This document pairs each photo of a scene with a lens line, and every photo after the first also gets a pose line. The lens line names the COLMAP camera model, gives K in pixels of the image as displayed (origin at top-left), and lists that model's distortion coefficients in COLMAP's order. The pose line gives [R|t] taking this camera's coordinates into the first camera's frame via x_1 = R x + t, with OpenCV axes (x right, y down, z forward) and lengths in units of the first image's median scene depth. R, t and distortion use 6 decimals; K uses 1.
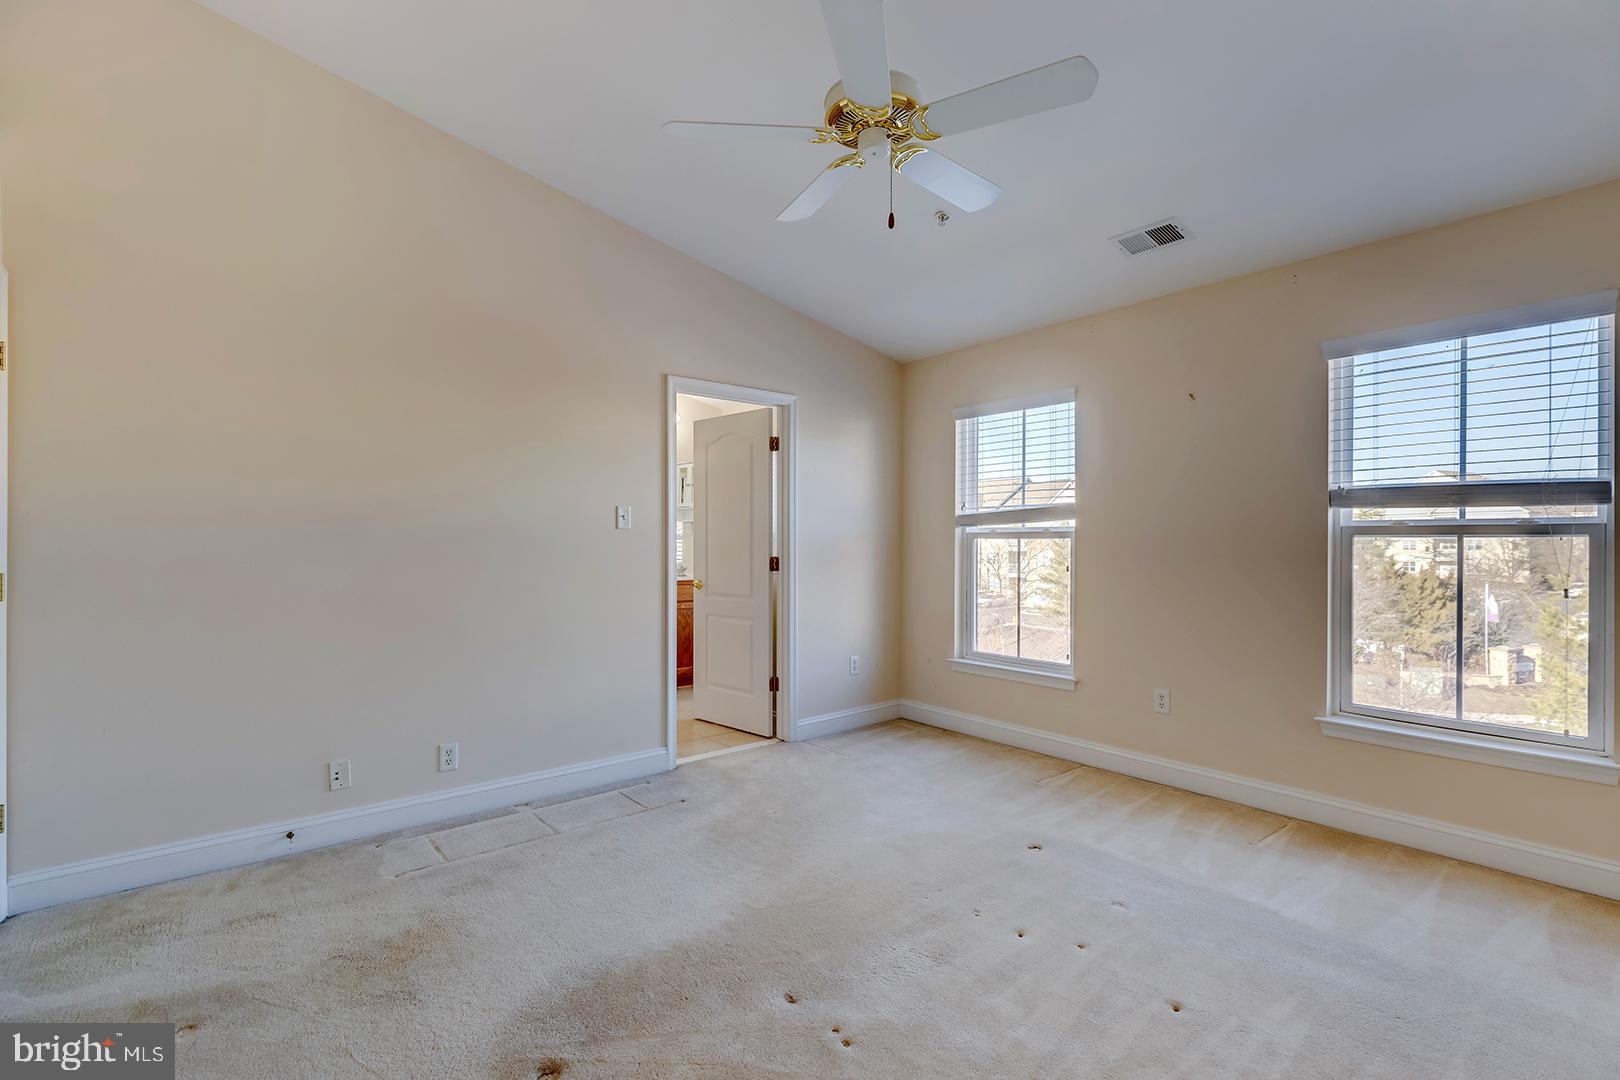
lens RADIAL K [[727.4, 0, 810.0], [0, 727.4, 540.0], [0, 0, 1]] dist [0.000049, -0.000161]
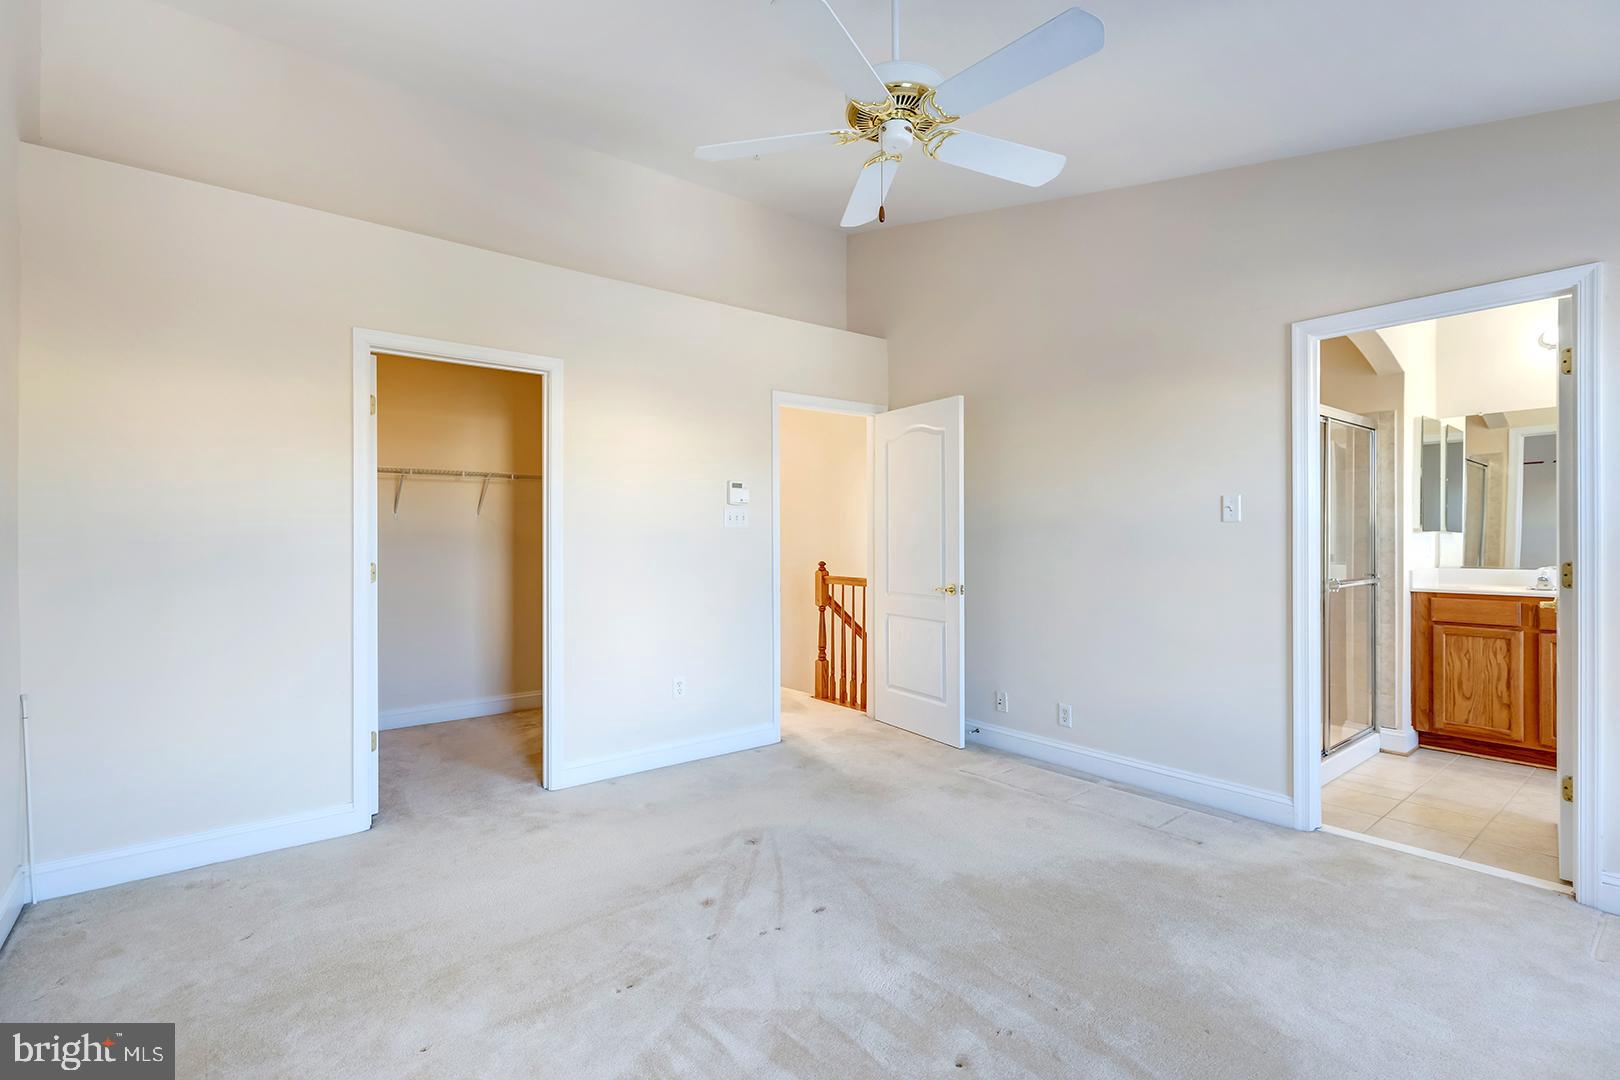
lens RADIAL K [[727.4, 0, 810.0], [0, 727.4, 540.0], [0, 0, 1]] dist [0.000049, -0.000161]
pose [[0.004215, 0.004405, -0.999981, 0.640533], [0.004929, 0.999978, 0.004425, 0.000209], [0.999979, -0.004948, 0.004194, 0.520740]]
